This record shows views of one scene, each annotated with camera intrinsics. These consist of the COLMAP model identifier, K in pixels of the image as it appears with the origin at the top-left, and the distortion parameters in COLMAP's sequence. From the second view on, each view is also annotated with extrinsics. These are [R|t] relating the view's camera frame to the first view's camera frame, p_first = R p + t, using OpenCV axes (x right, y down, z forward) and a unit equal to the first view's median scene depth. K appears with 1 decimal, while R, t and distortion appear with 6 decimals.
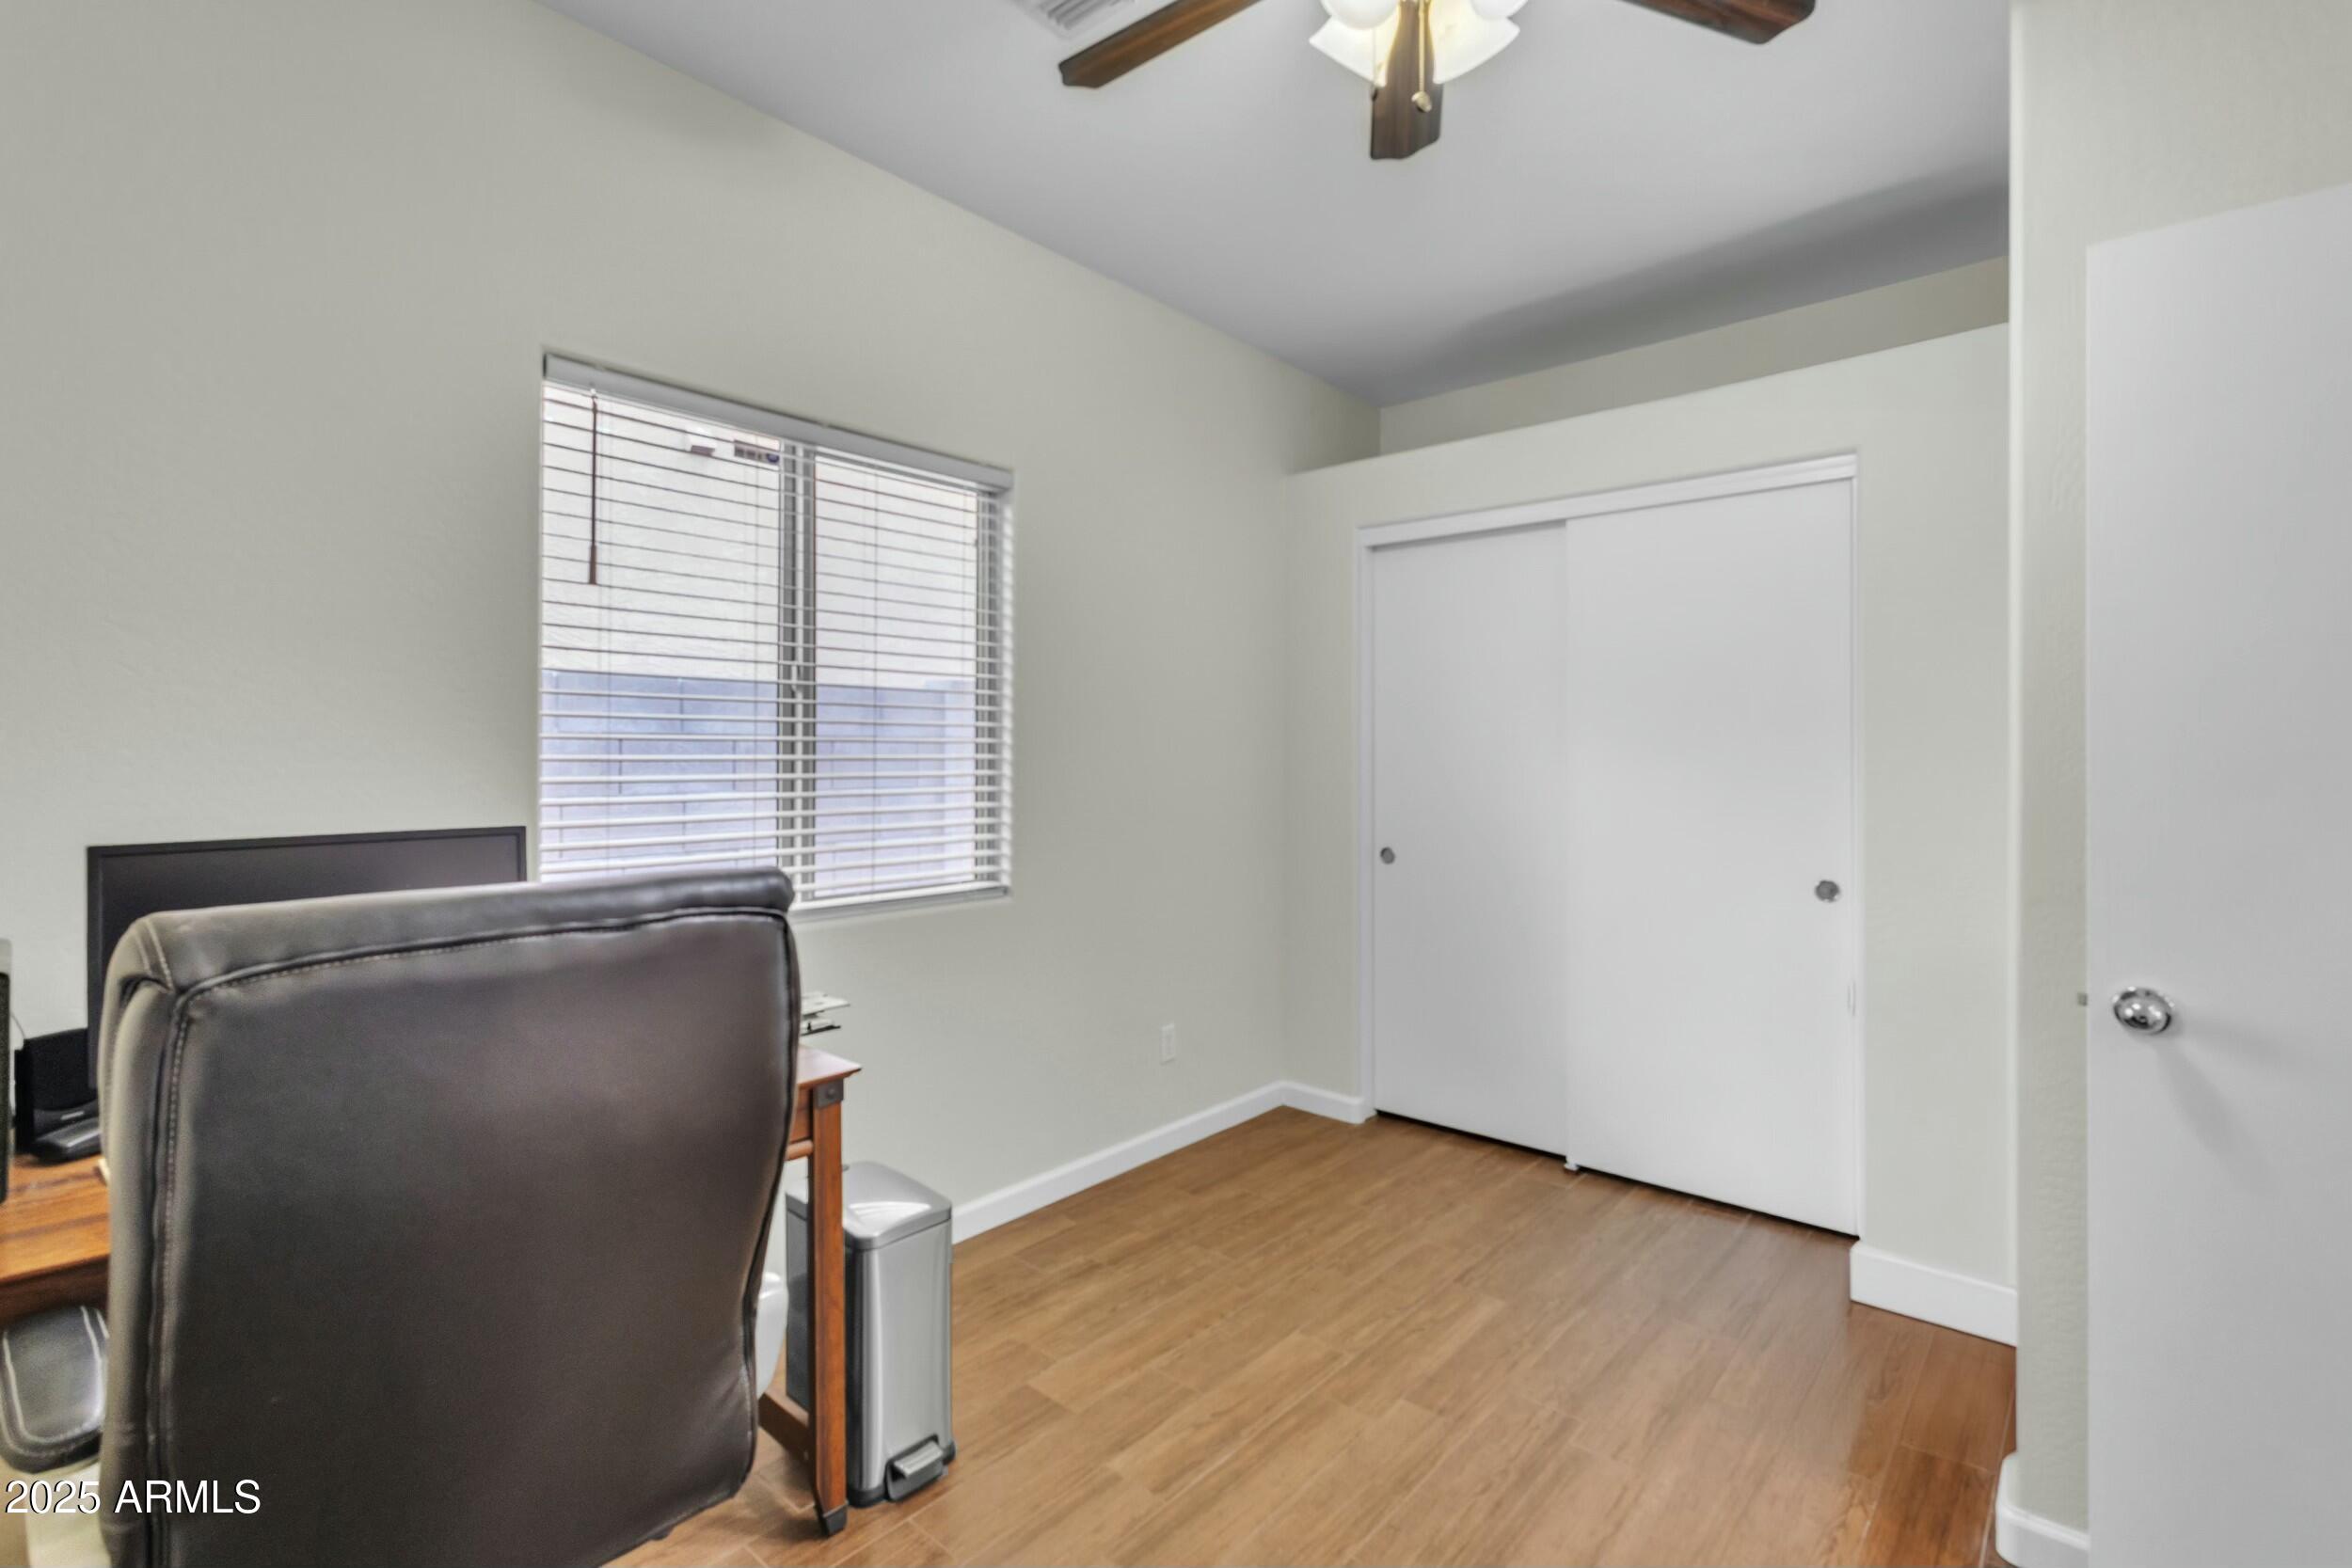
lens RADIAL K [[1103.5, 0, 1168.7], [0, 1103.5, 752.4], [0, 0, 1]] dist [0.005791, -0.001480]
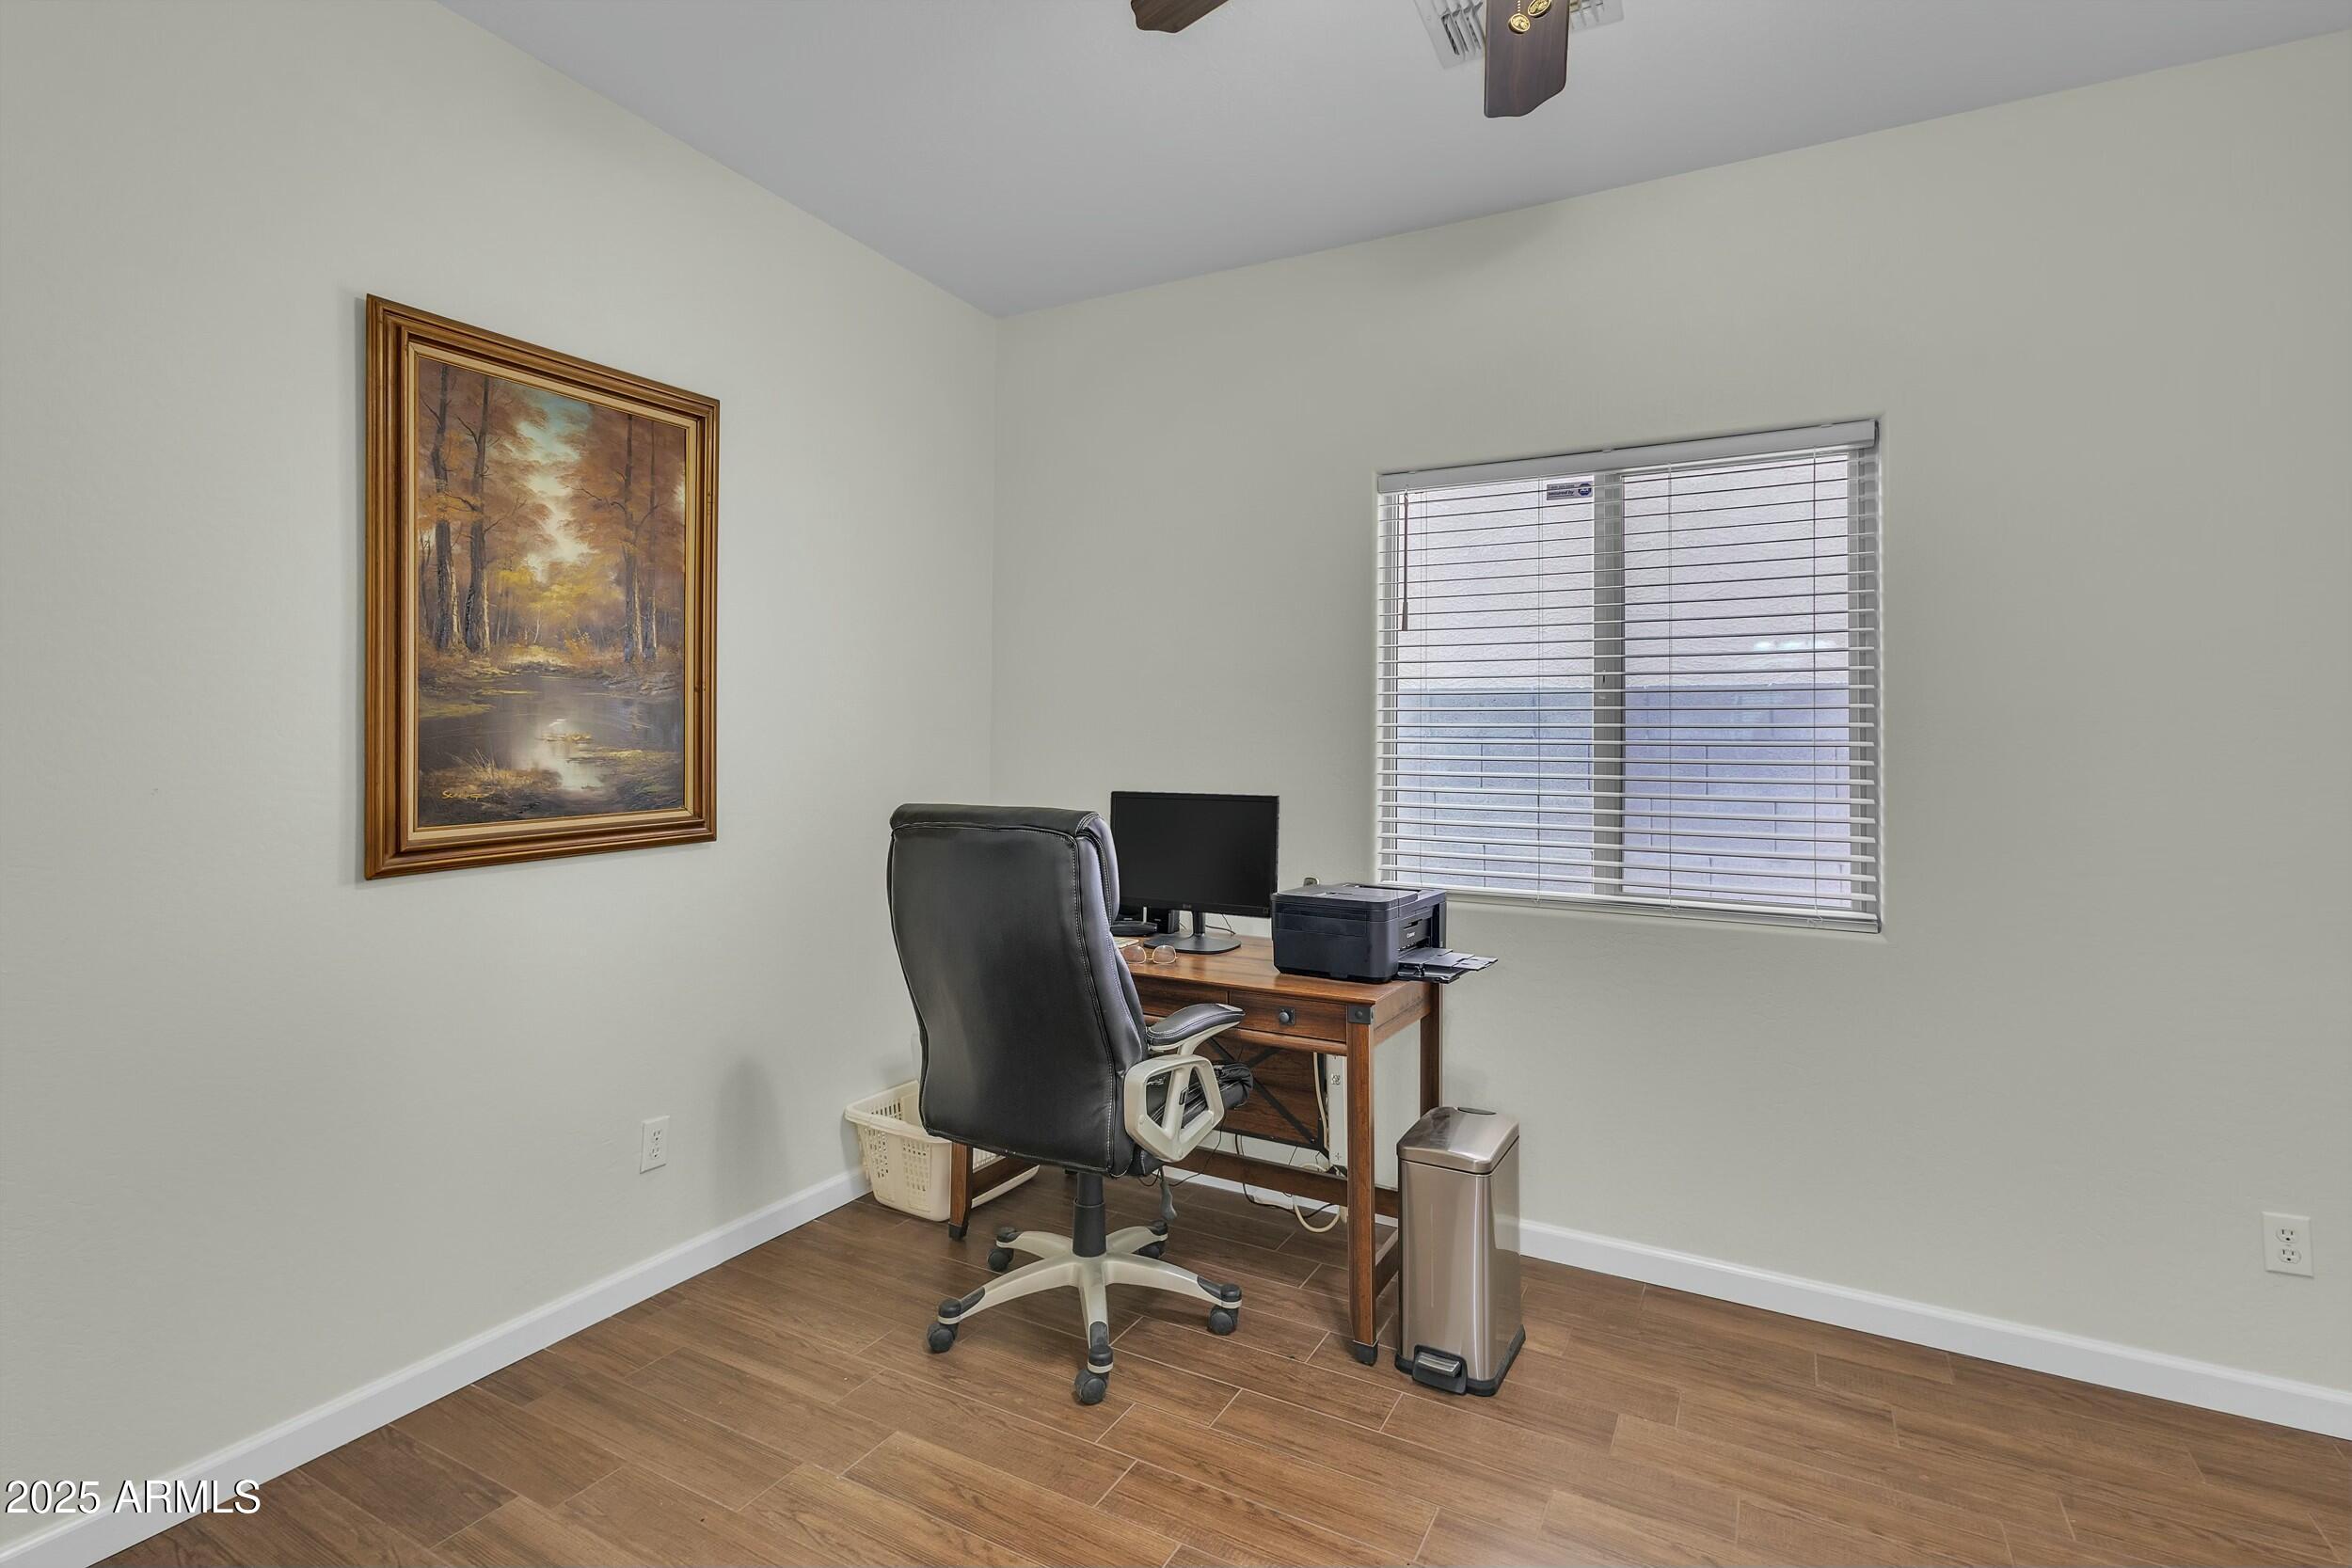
lens RADIAL K [[1149.7, 0, 1146.8], [0, 1149.7, 718.2], [0, 0, 1]] dist [0.018726, -0.001035]
pose [[0.189768, -0.028368, -0.981419, 0.682335], [-0.013741, 0.999408, -0.031545, 0.006004], [0.981733, 0.019472, 0.189266, 0.340521]]
